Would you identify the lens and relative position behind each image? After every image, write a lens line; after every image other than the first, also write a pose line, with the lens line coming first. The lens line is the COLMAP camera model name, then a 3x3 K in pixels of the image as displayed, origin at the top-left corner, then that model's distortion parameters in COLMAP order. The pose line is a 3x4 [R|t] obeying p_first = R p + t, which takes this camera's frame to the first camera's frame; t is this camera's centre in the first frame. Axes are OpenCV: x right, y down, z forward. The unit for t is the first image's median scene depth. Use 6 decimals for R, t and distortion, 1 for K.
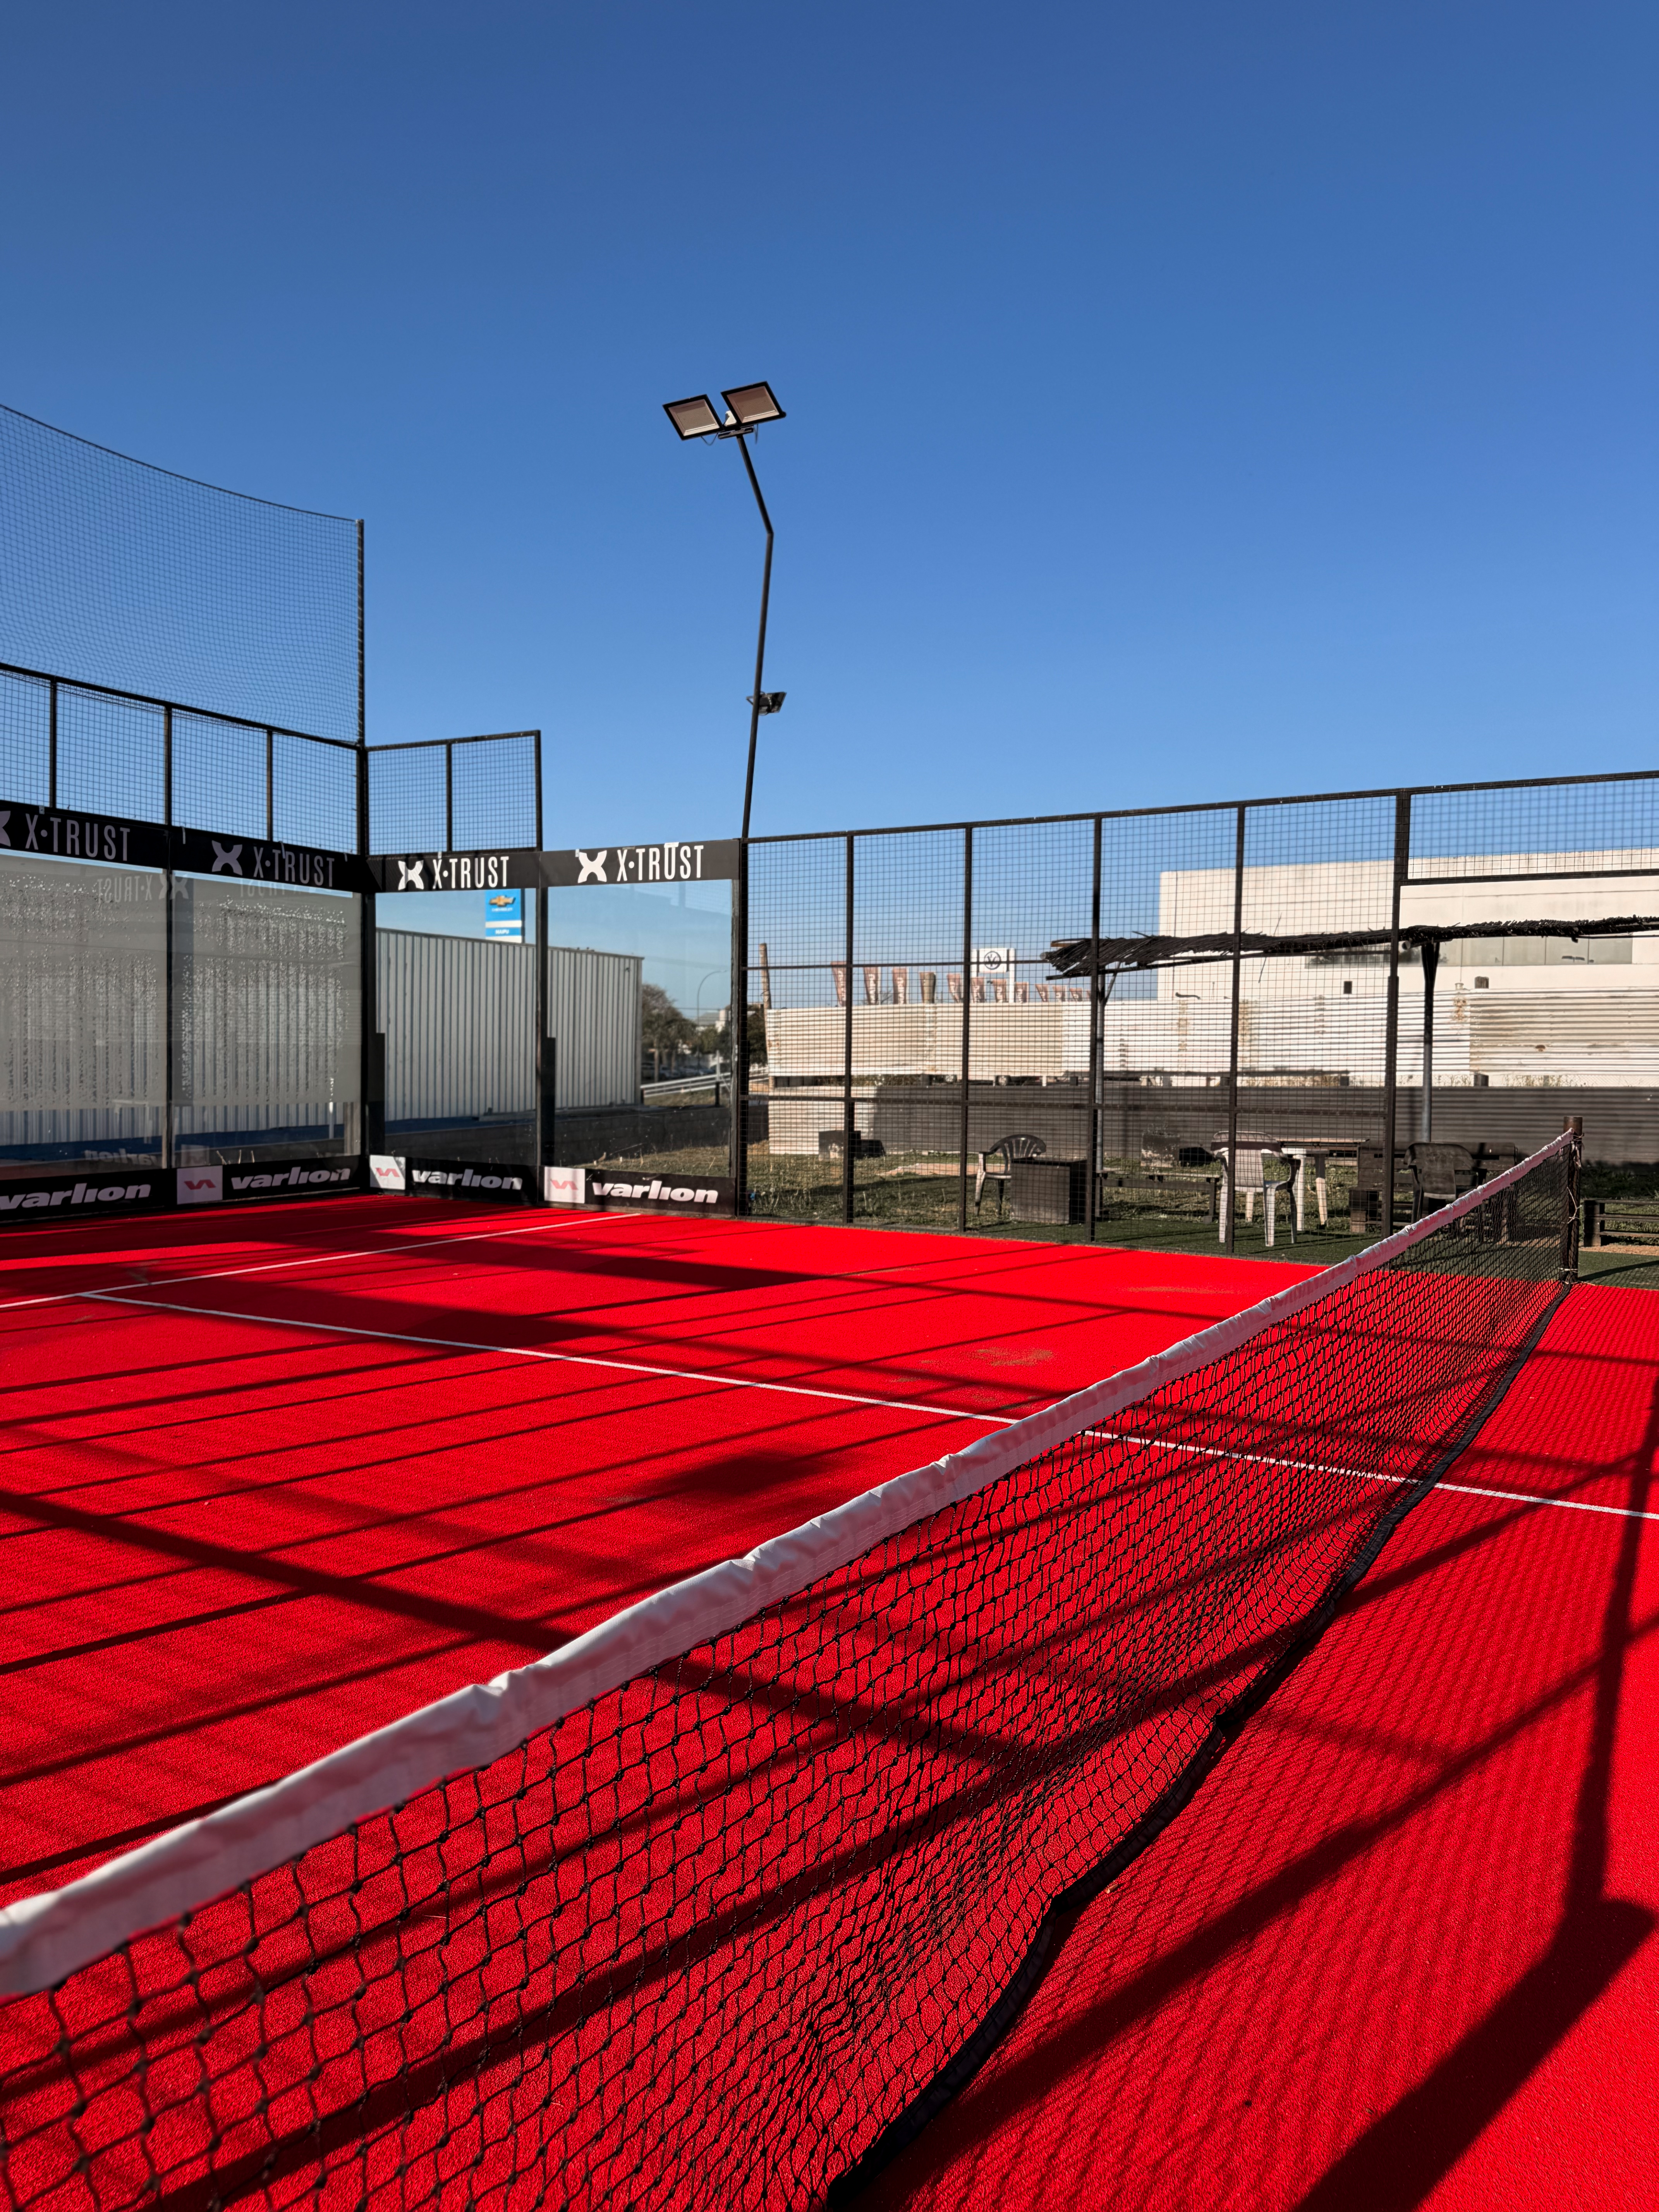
lens RADIAL K [[1577.5, 0, 851.2], [0, 1577.5, 1091.3], [0, 0, 1]] dist [0.058450, -0.004185]
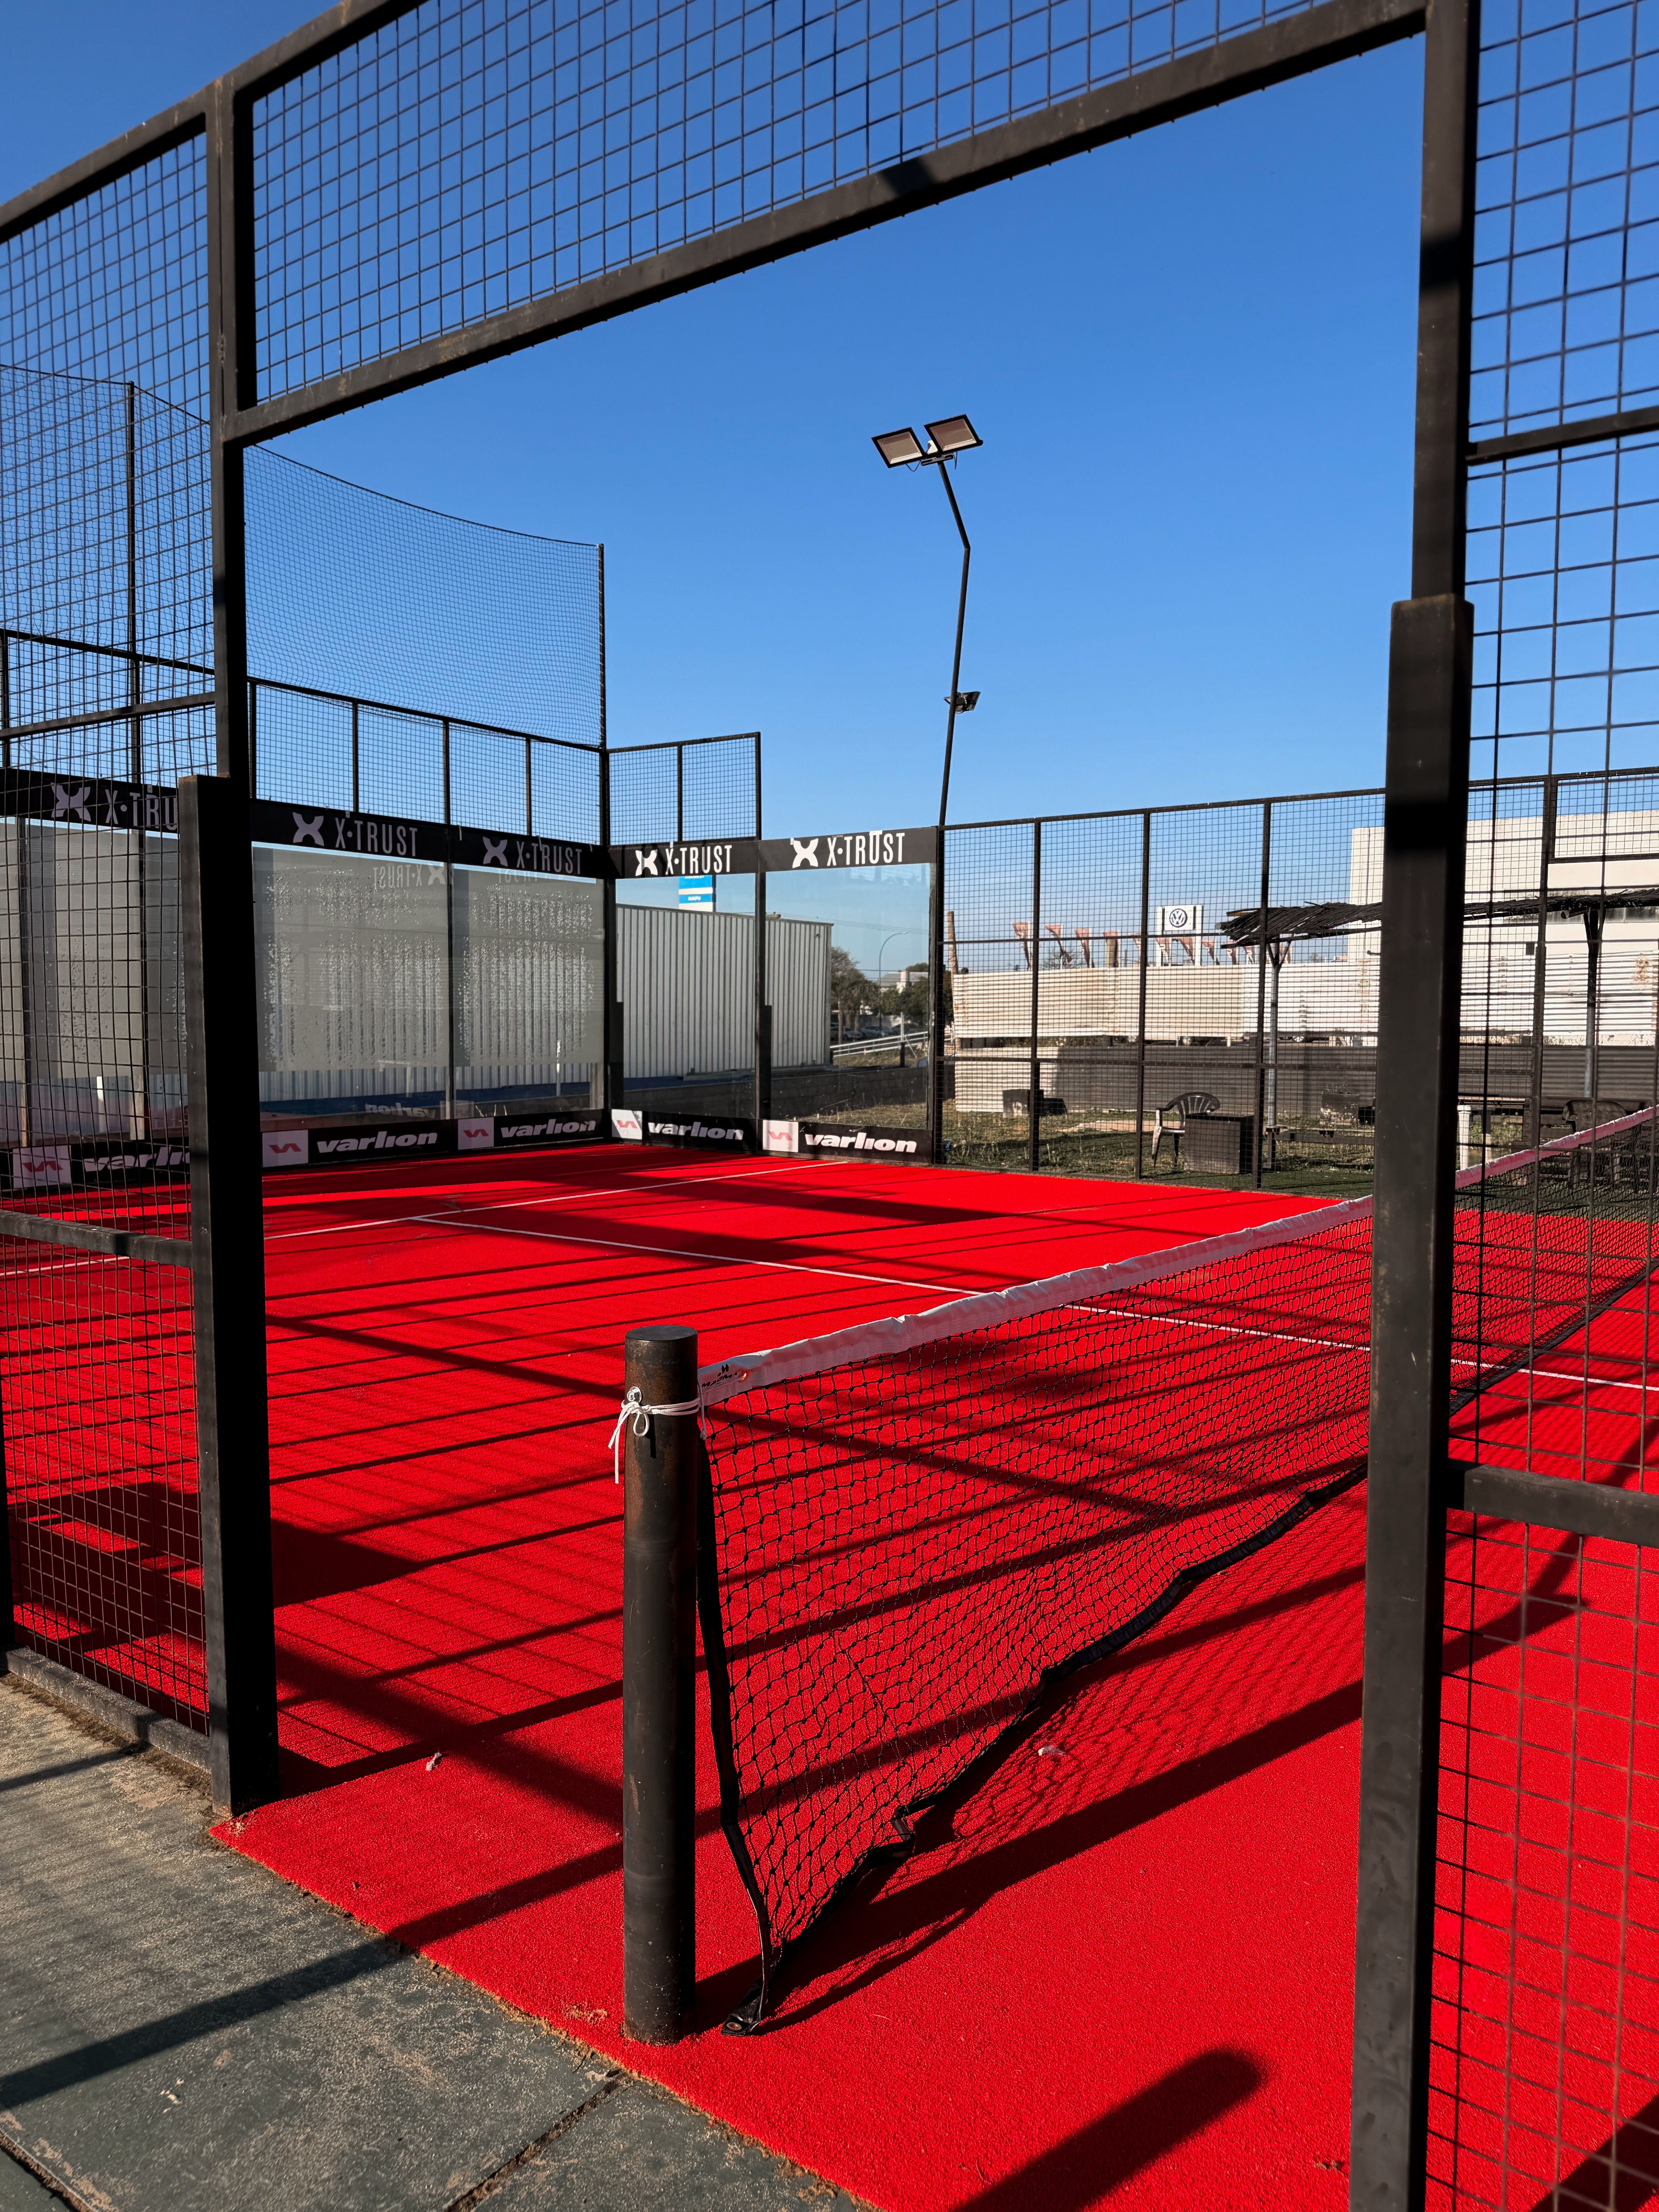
lens RADIAL K [[1577.5, 0, 834.8], [0, 1577.5, 1117.7], [0, 0, 1]] dist [0.058450, -0.004185]
pose [[0.992318, 0.003890, -0.123654, -0.003554], [0.001288, 0.999126, 0.041772, -0.000894], [0.123709, -0.041610, 0.991446, -0.116637]]
